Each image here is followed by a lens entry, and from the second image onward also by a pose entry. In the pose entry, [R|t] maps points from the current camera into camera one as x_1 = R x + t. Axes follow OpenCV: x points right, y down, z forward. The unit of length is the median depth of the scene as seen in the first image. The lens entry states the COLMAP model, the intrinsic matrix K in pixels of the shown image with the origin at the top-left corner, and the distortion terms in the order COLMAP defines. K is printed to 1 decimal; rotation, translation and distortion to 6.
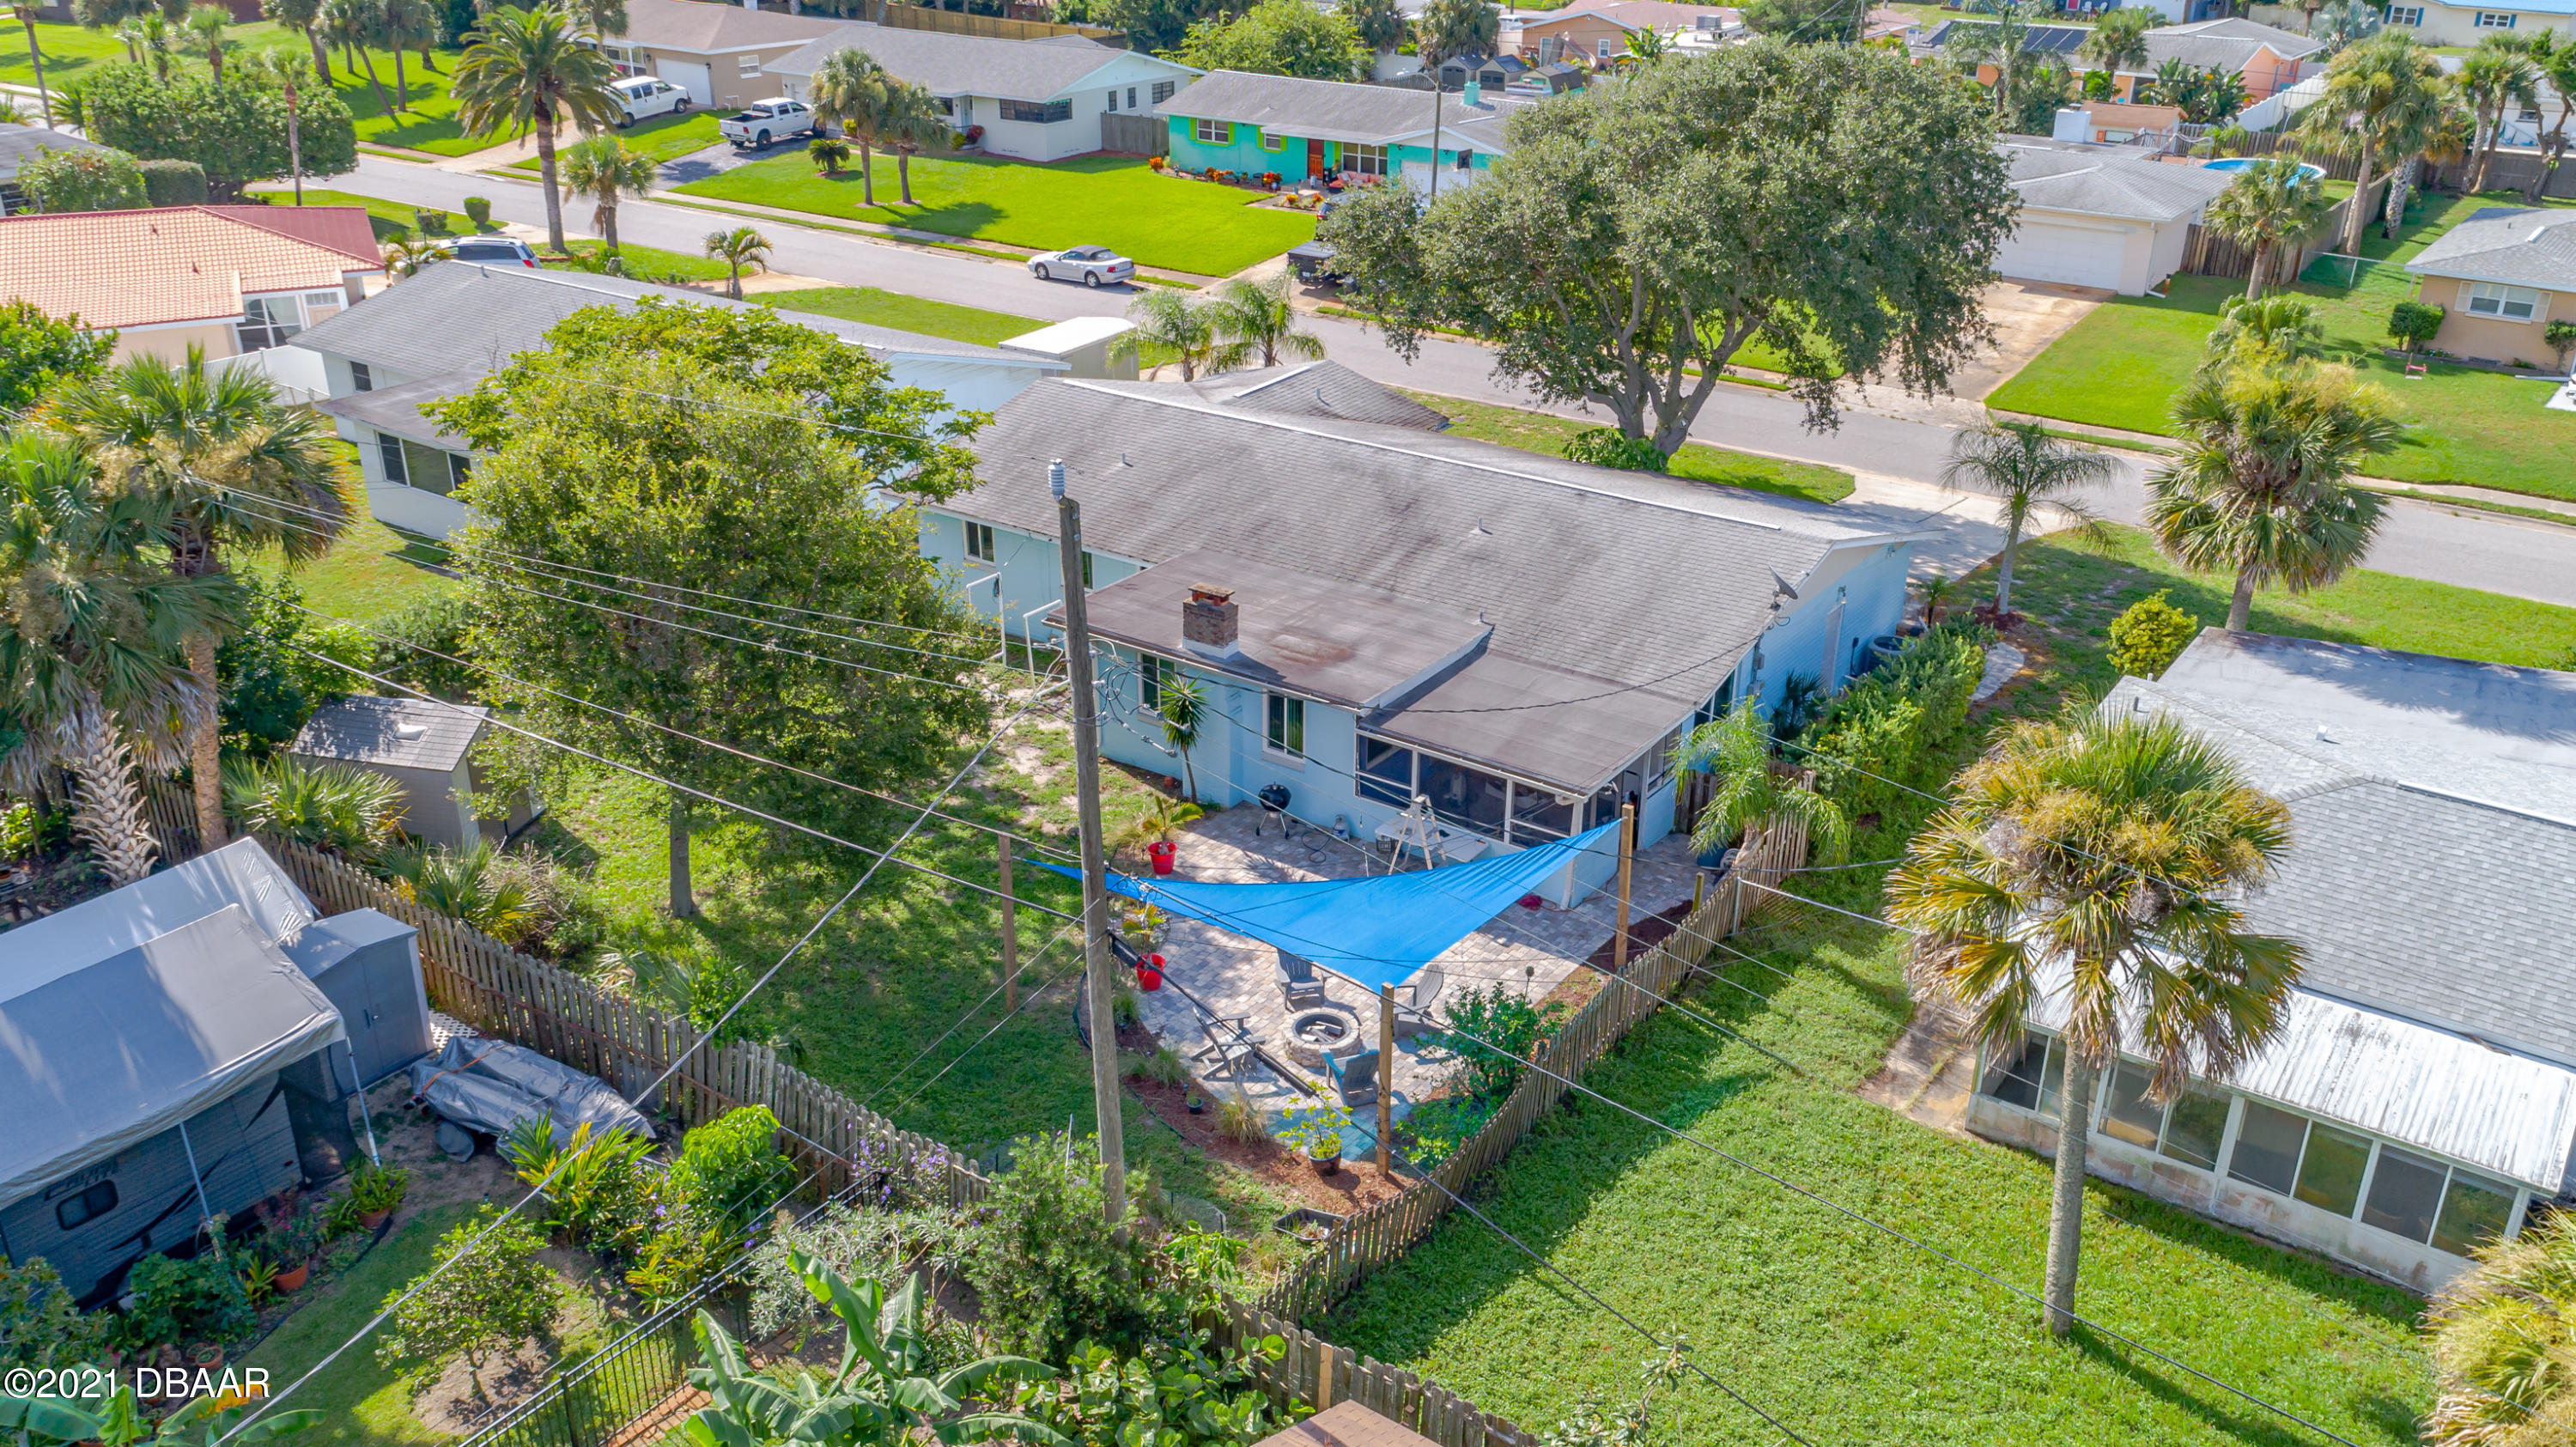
lens RADIAL K [[1937.9, 0, 1288.0], [0, 1937.9, 723.5], [0, 0, 1]] dist [-0.000882, -0.000276]
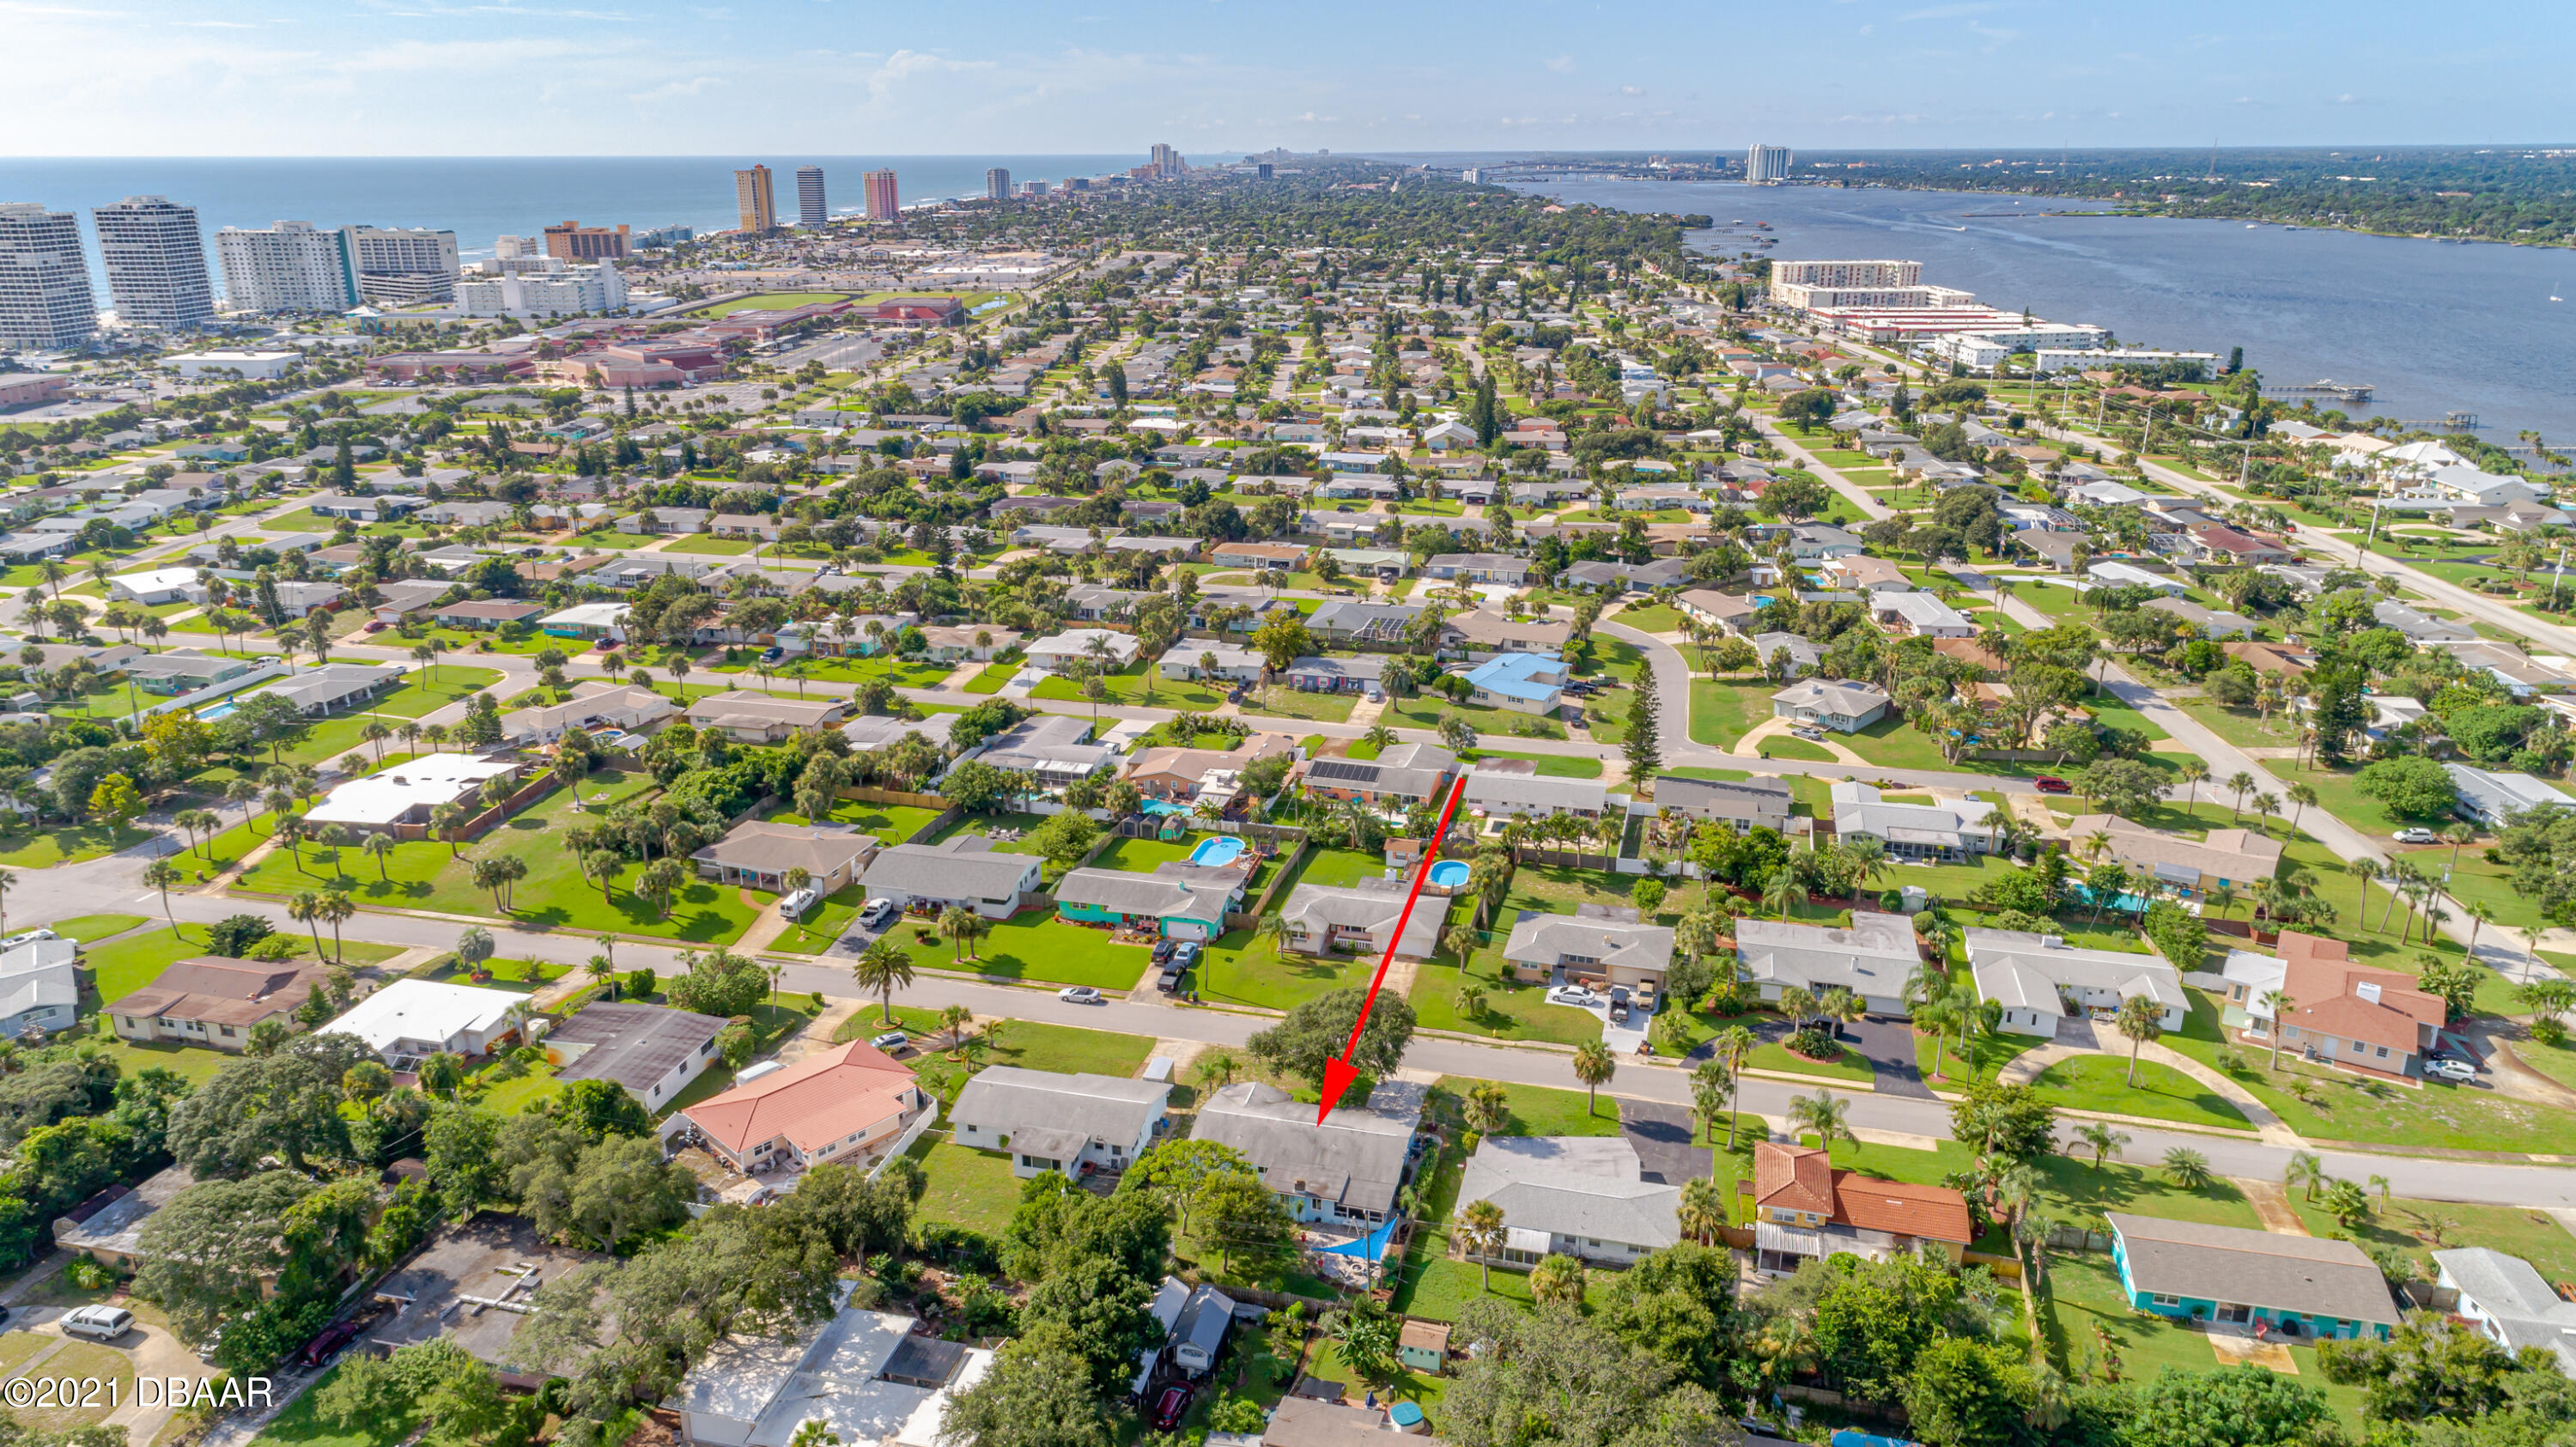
lens RADIAL K [[1601.8, 0, 1288.0], [0, 1601.8, 723.5], [0, 0, 1]] dist [0.000052, -0.000141]
pose [[0.928071, -0.114816, 0.354261, -1.651635], [0.156351, 0.983515, -0.090841, -1.015176], [-0.337991, 0.139696, 0.930724, -3.504299]]
